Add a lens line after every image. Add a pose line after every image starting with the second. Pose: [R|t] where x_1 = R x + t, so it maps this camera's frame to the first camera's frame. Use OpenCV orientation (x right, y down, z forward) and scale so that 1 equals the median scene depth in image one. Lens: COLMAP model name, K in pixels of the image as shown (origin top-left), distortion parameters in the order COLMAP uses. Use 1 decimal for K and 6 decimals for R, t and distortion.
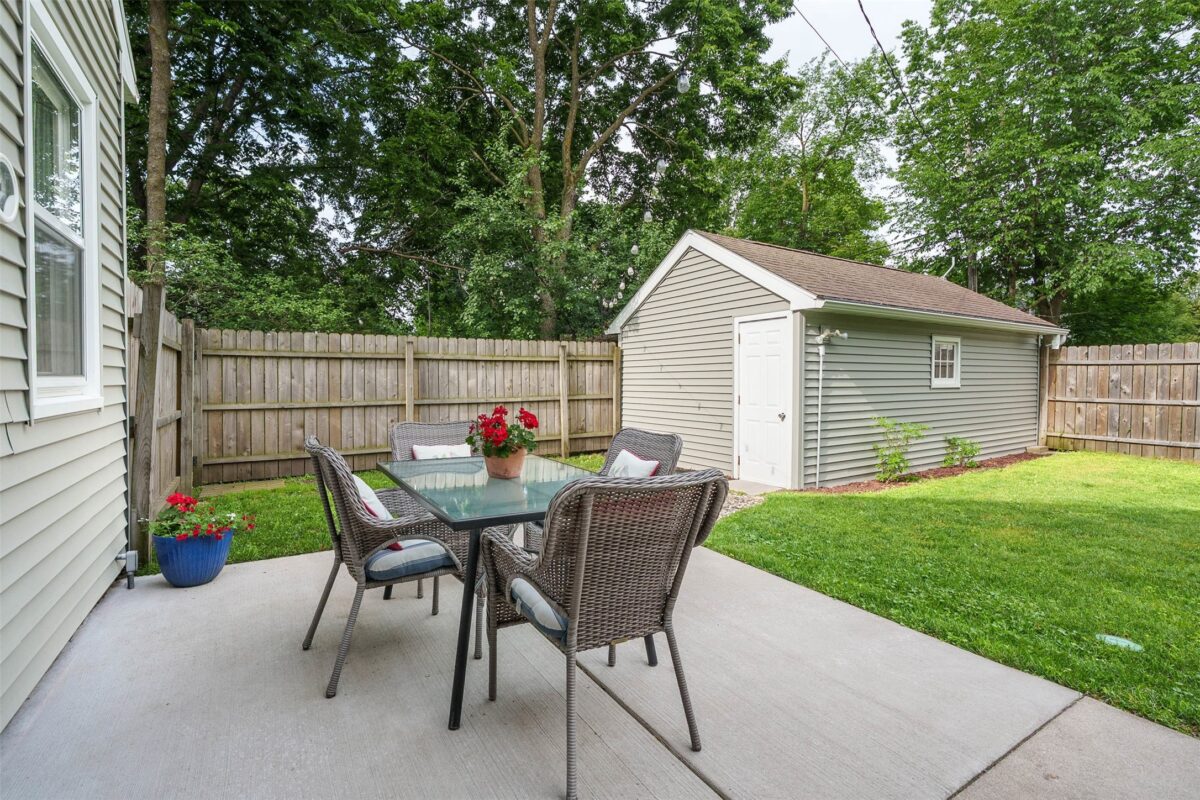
lens RADIAL K [[537.2, 0, 603.9], [0, 537.2, 385.3], [0, 0, 1]] dist [-0.002360, -0.000042]
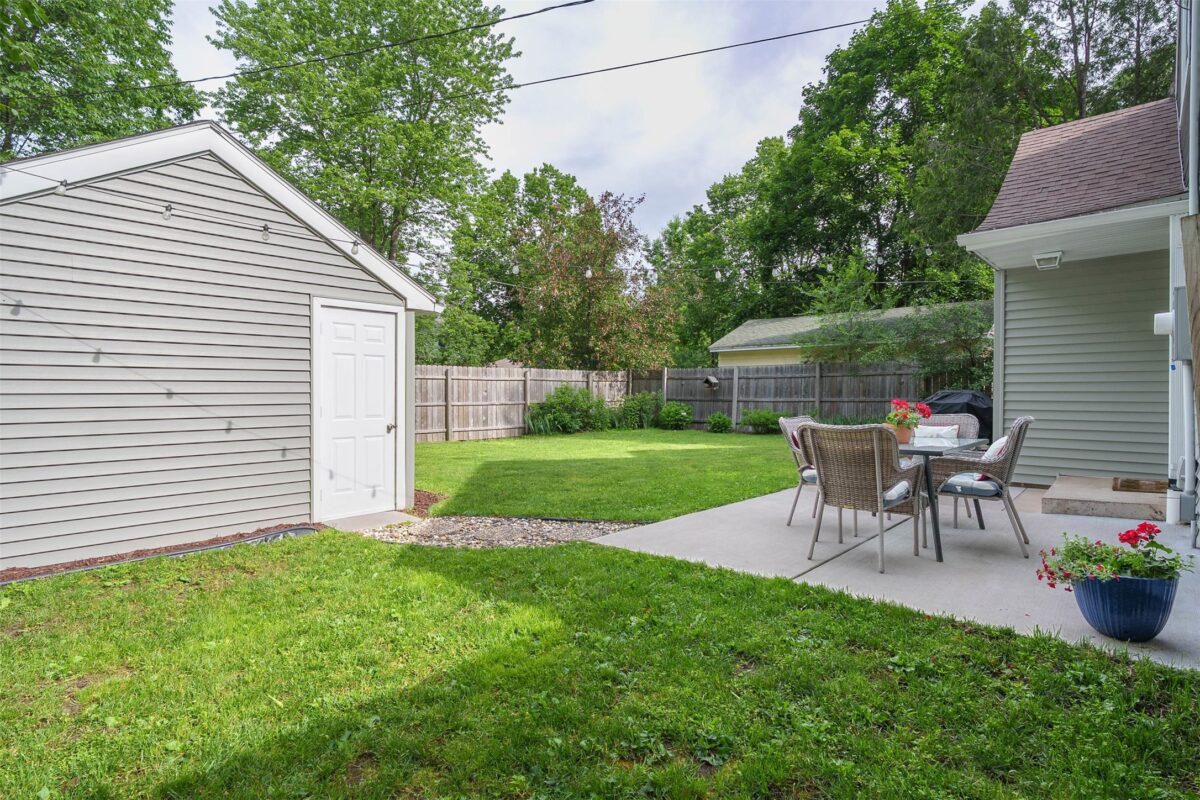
lens RADIAL K [[605.8, 0, 597.8], [0, 605.8, 394.5], [0, 0, 1]] dist [-0.001418, -0.000051]
pose [[-0.257909, -0.003362, 0.966163, -0.545168], [0.010586, 0.999924, 0.006305, 0.001657], [-0.966111, 0.011854, -0.257854, 0.732109]]
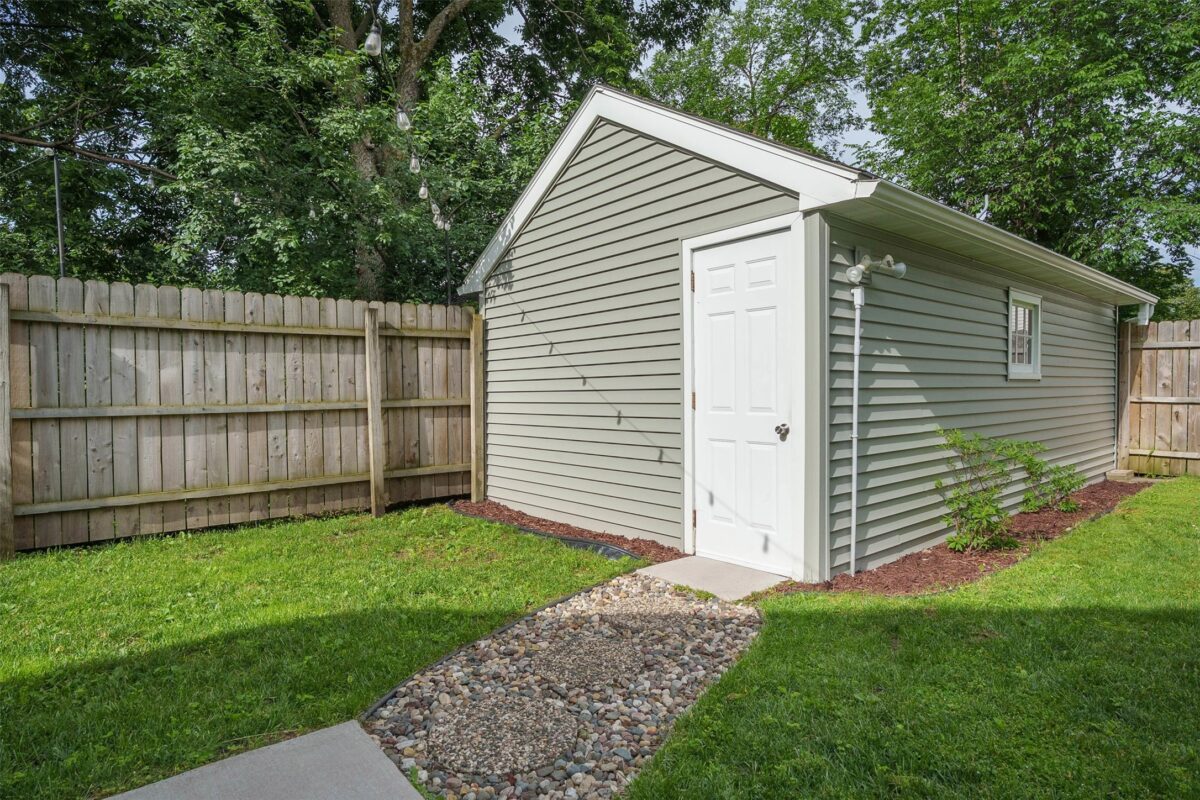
lens RADIAL K [[646.7, 0, 600.0], [0, 646.7, 400.0], [0, 0, 1]] dist [-0.001177, -0.000432]
pose [[0.990677, -0.010114, 0.135859, 0.067816], [0.009937, 0.999949, 0.001977, 0.021072], [-0.135872, -0.000608, 0.990726, 0.342975]]
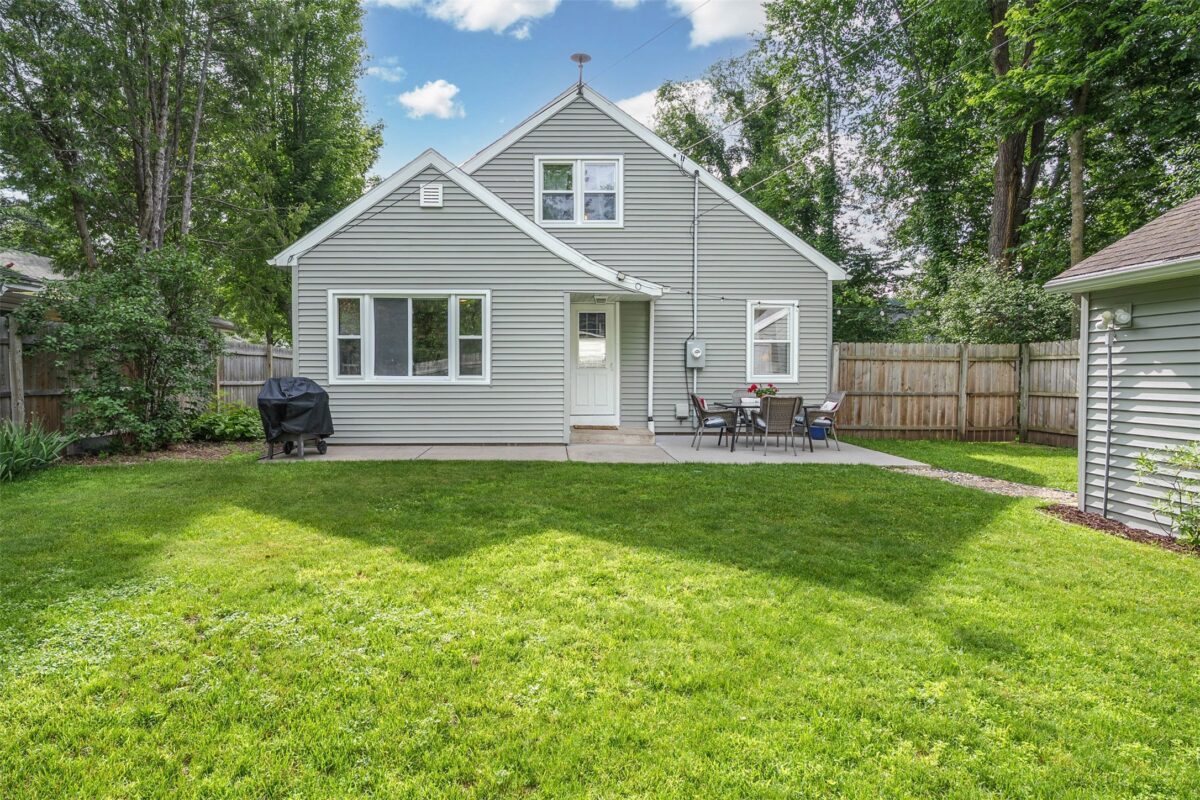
lens RADIAL K [[661.9, 0, 565.9], [0, 661.9, 395.7], [0, 0, 1]] dist [-0.000913, -0.000280]
pose [[-0.518236, 0.027193, -0.854805, 1.240816], [-0.010679, 0.999211, 0.038261, -0.008783], [0.855171, 0.028957, -0.517536, 0.643280]]
